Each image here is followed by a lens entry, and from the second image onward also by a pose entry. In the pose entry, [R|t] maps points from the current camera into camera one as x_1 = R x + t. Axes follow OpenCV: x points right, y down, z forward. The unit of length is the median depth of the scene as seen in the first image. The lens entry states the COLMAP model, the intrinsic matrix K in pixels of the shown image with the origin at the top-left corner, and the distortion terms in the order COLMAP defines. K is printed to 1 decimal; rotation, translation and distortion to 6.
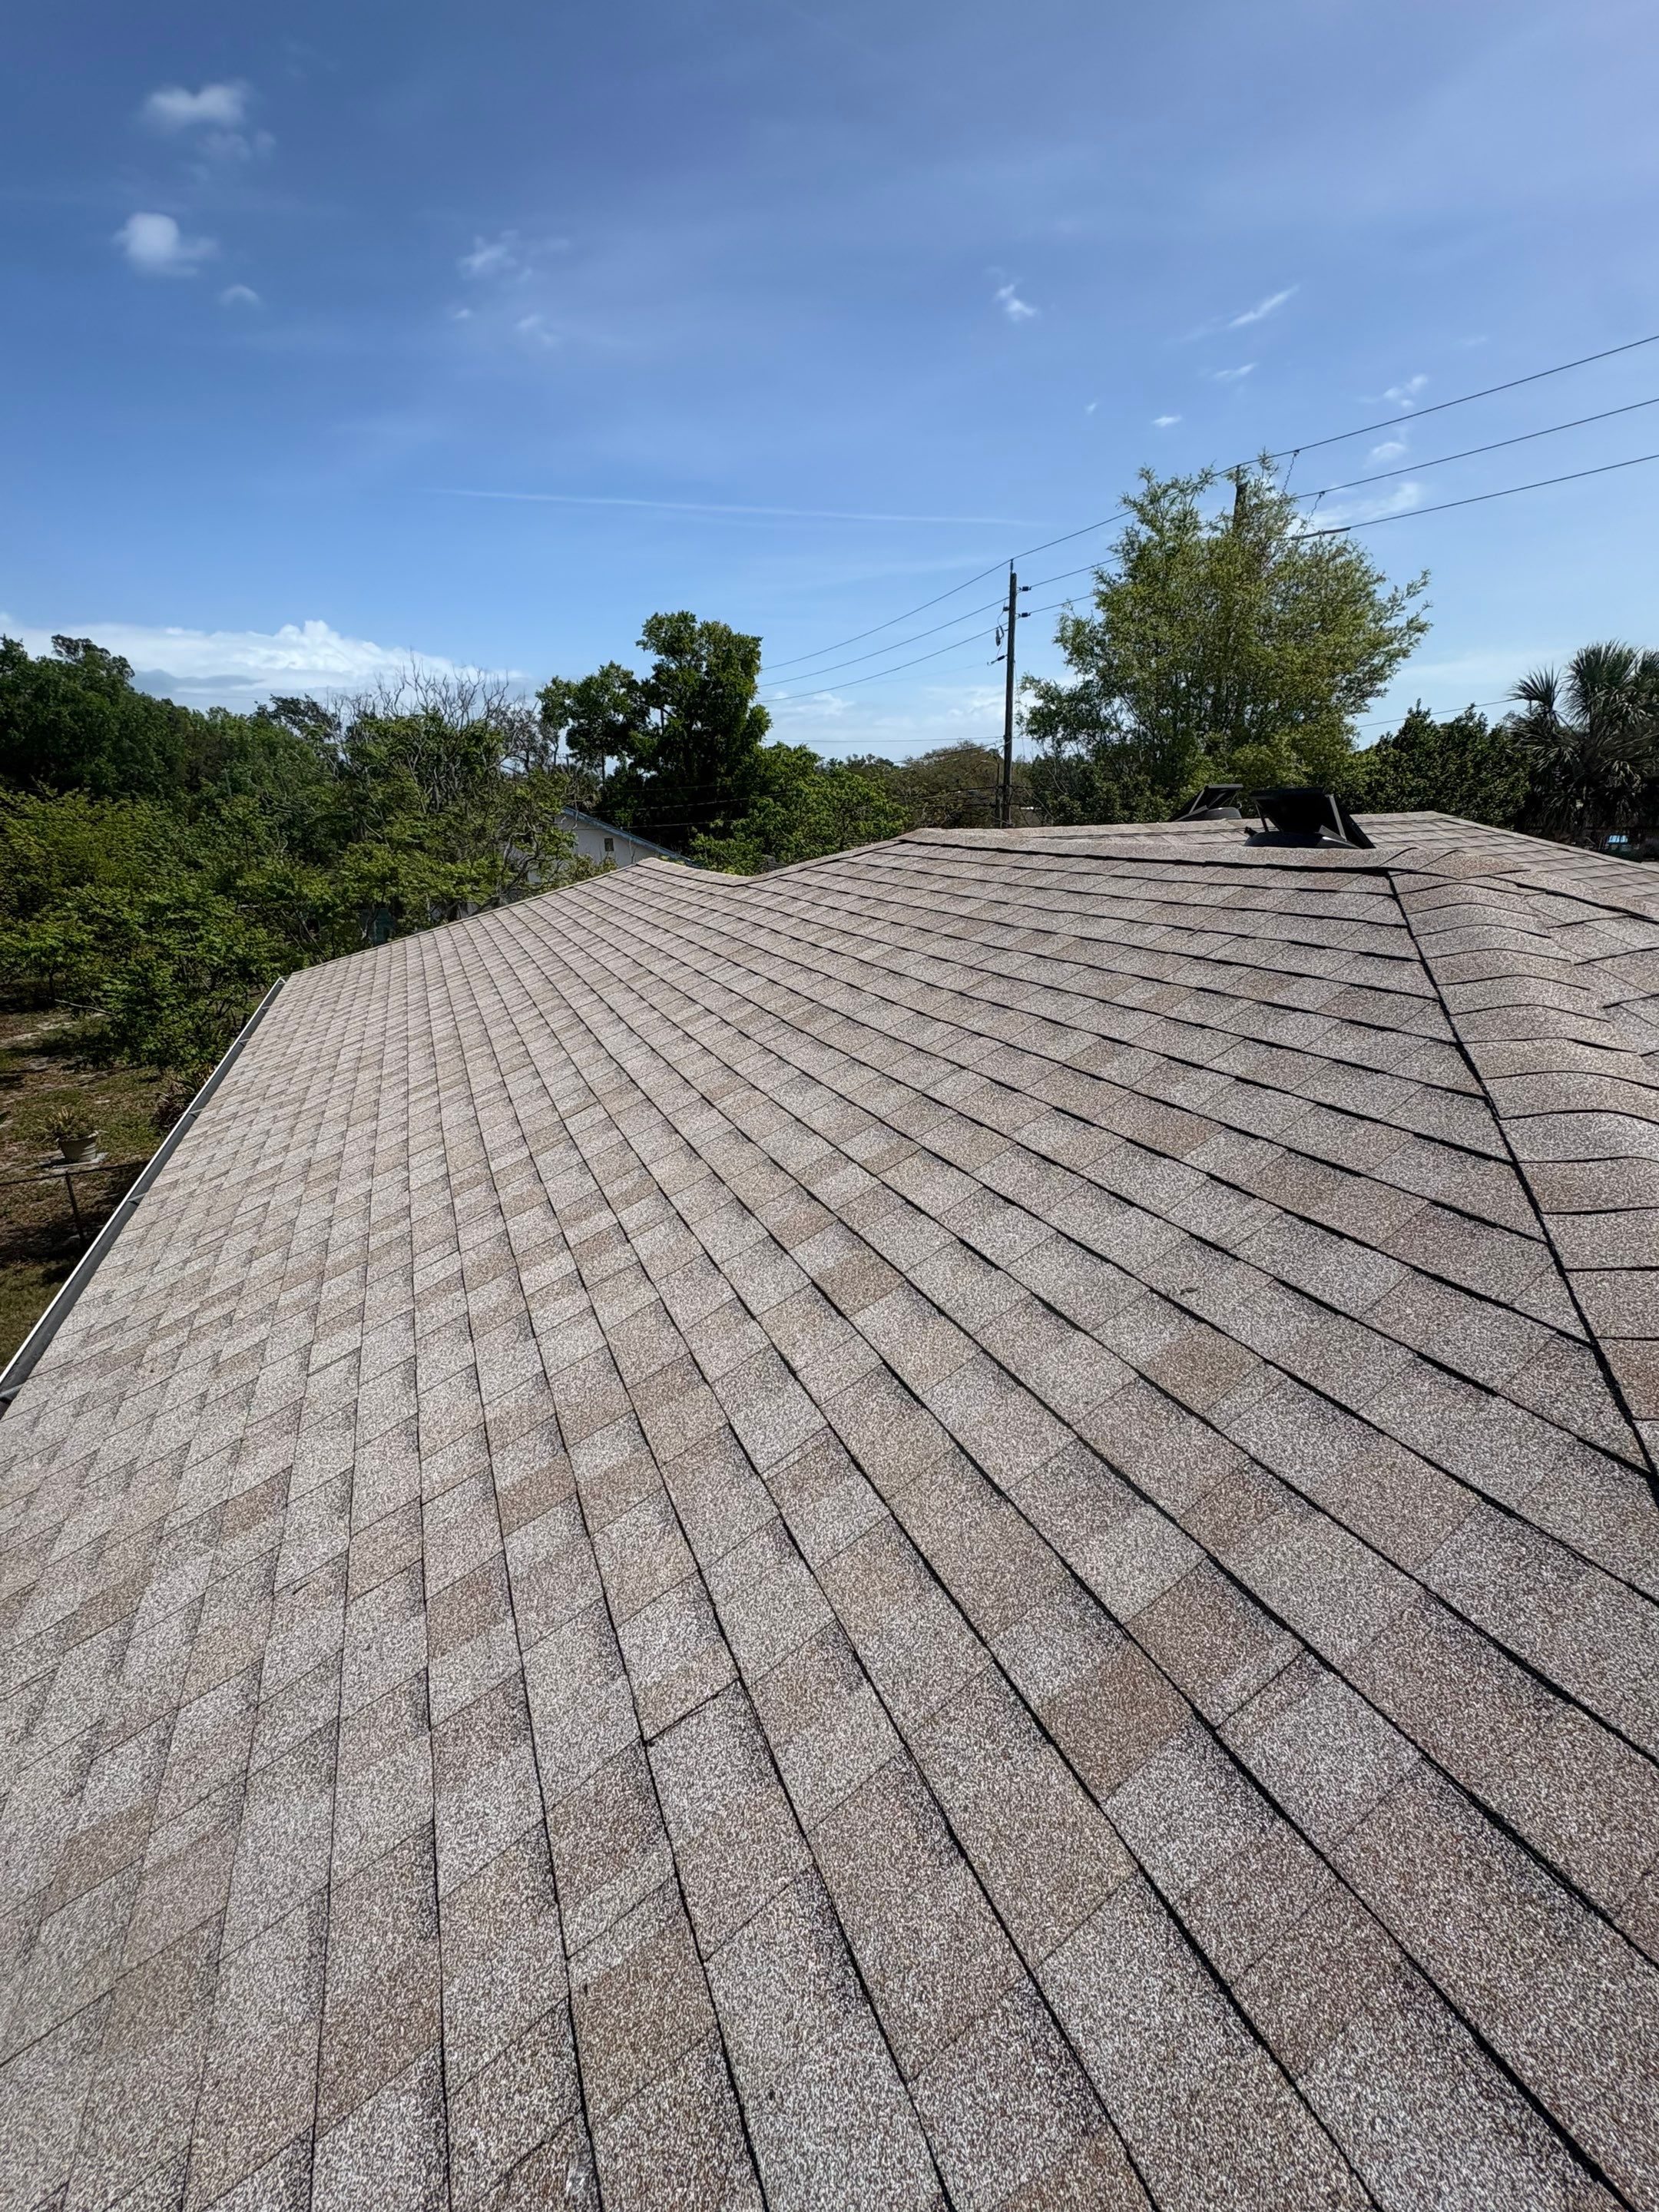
lens RADIAL K [[887.1, 0, 836.4], [0, 887.1, 1104.6], [0, 0, 1]] dist [-0.000730, 0.000615]
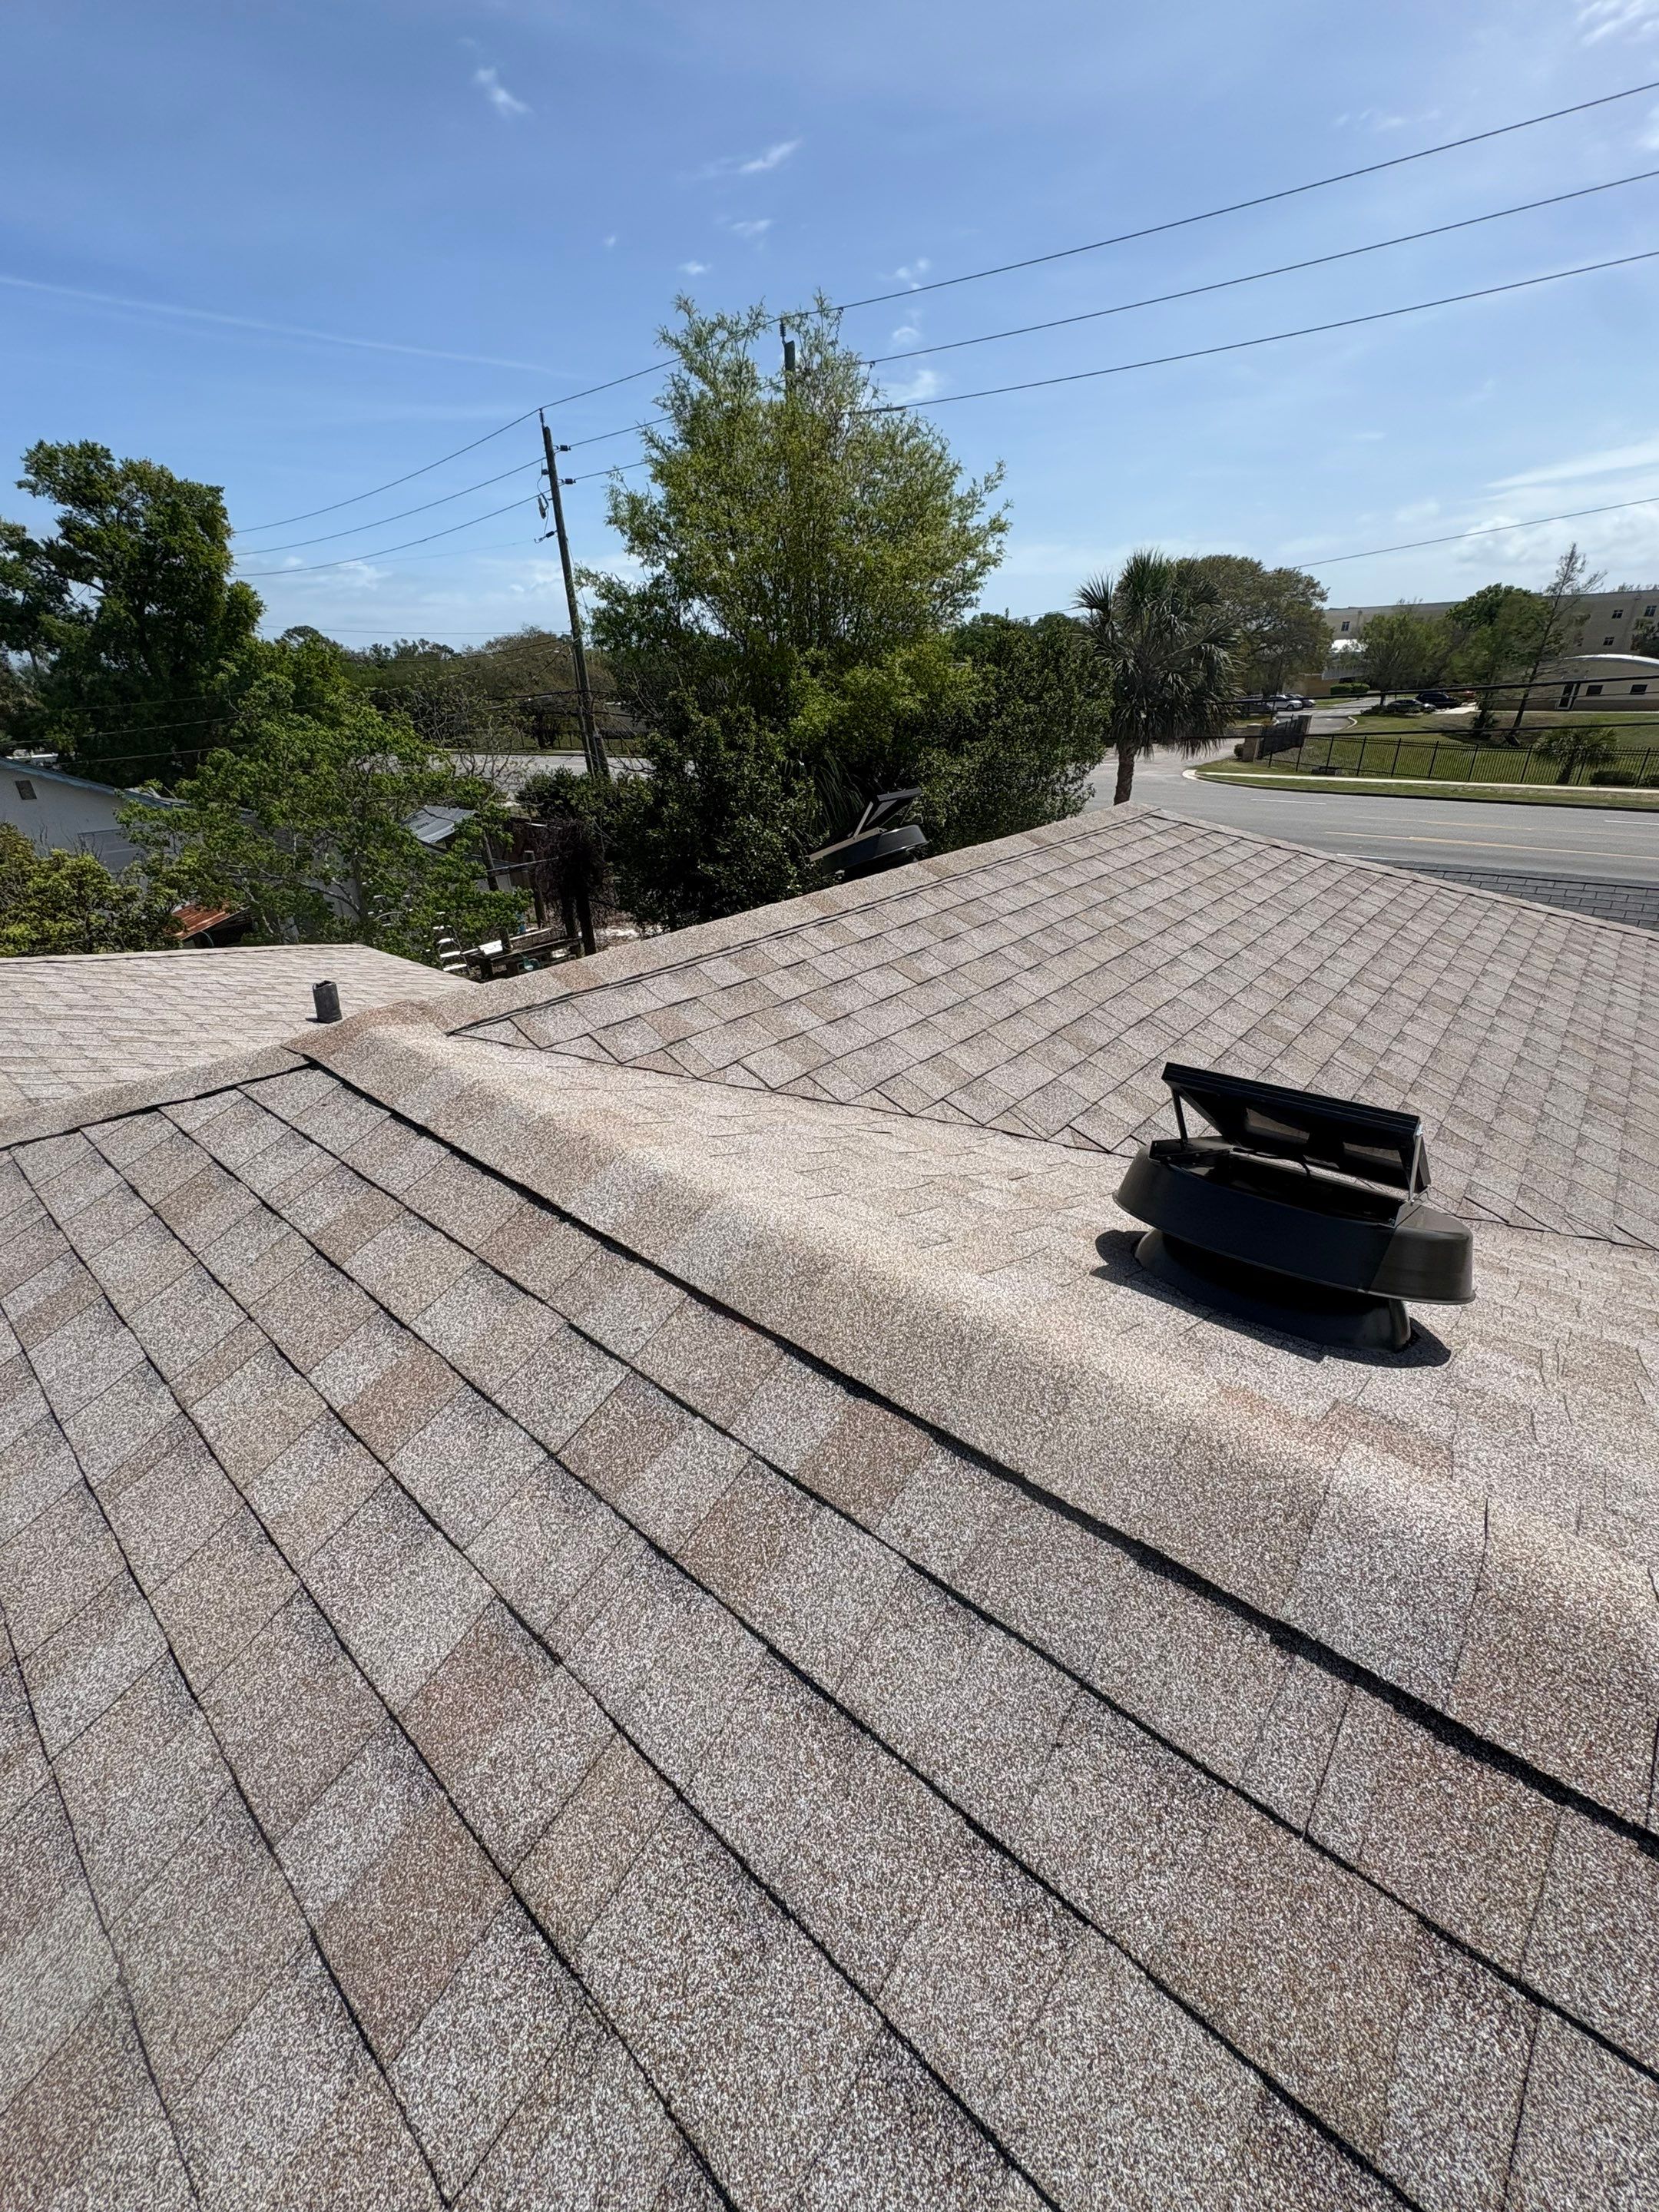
lens RADIAL K [[887.1, 0, 837.4], [0, 887.1, 1098.4], [0, 0, 1]] dist [-0.000730, 0.000615]
pose [[0.910493, -0.185905, 0.369380, 0.185213], [0.146843, 0.980385, 0.131462, -0.383024], [-0.386574, -0.065454, 0.919933, 0.659104]]
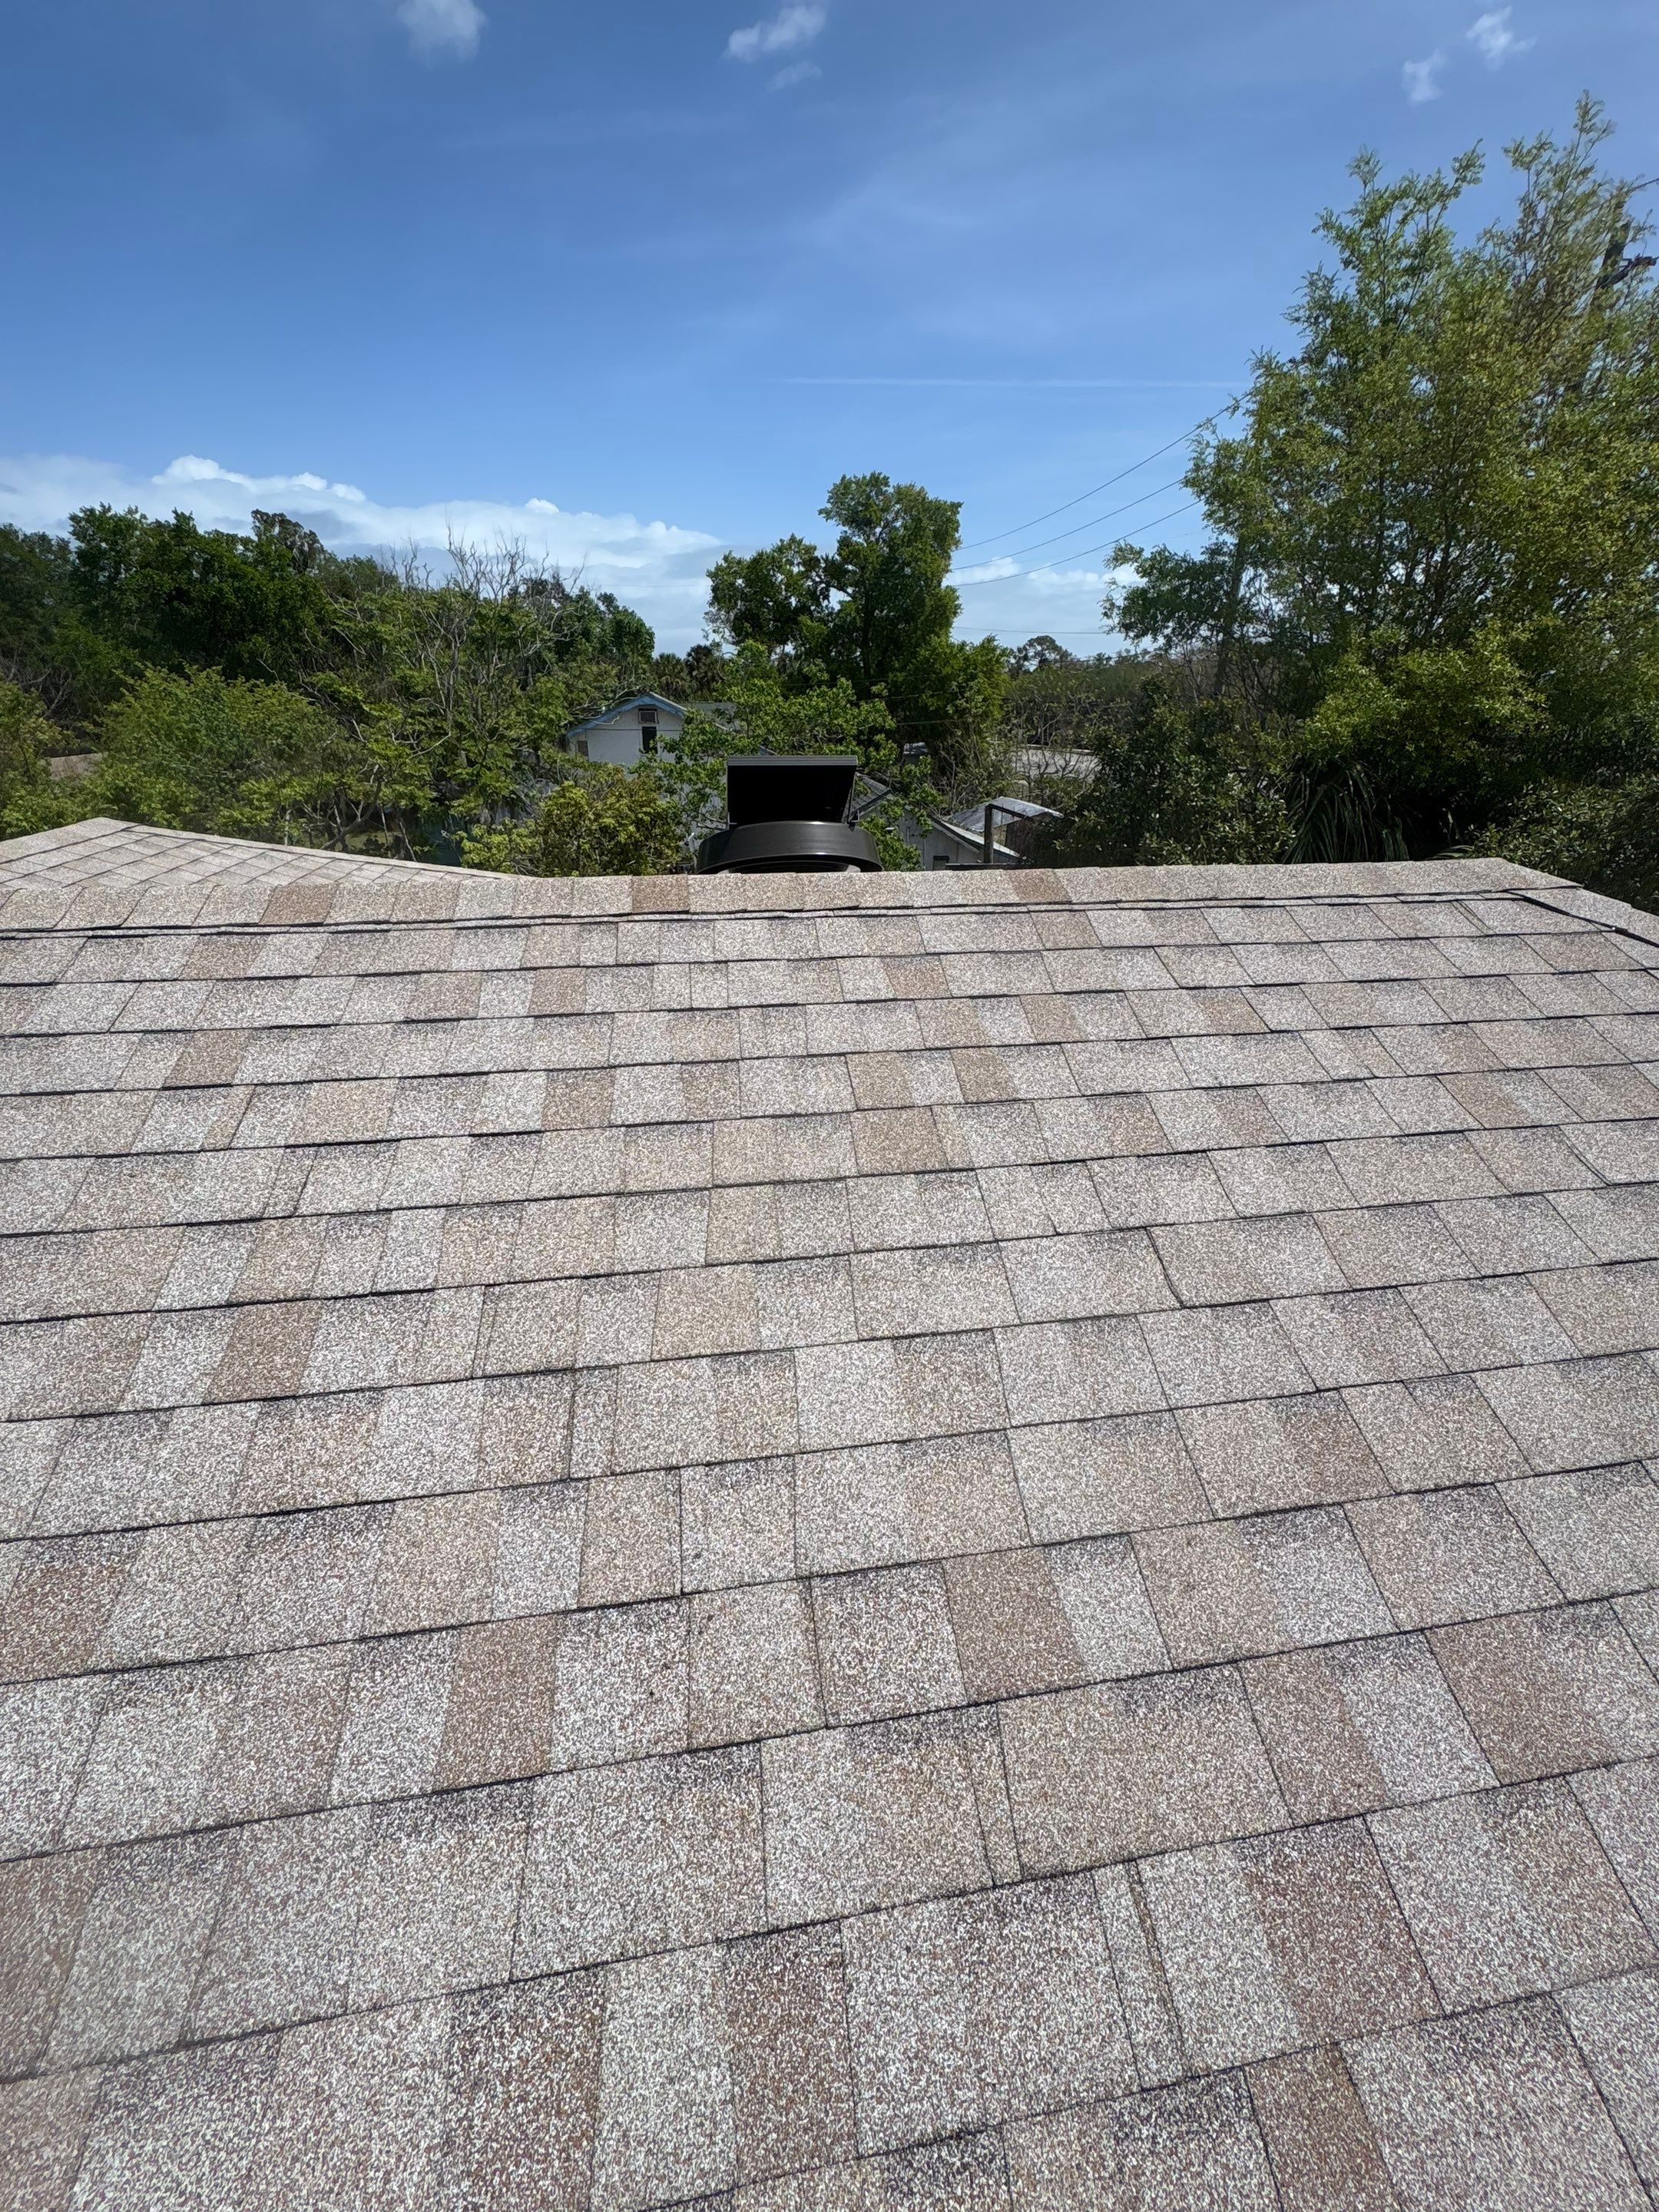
lens RADIAL K [[887.1, 0, 827.9], [0, 887.1, 1104.5], [0, 0, 1]] dist [-0.000730, 0.000615]
pose [[0.957807, 0.149360, -0.245555, 0.927868], [-0.123637, 0.985393, 0.117112, -0.440733], [0.259460, -0.081811, 0.962283, 1.060825]]
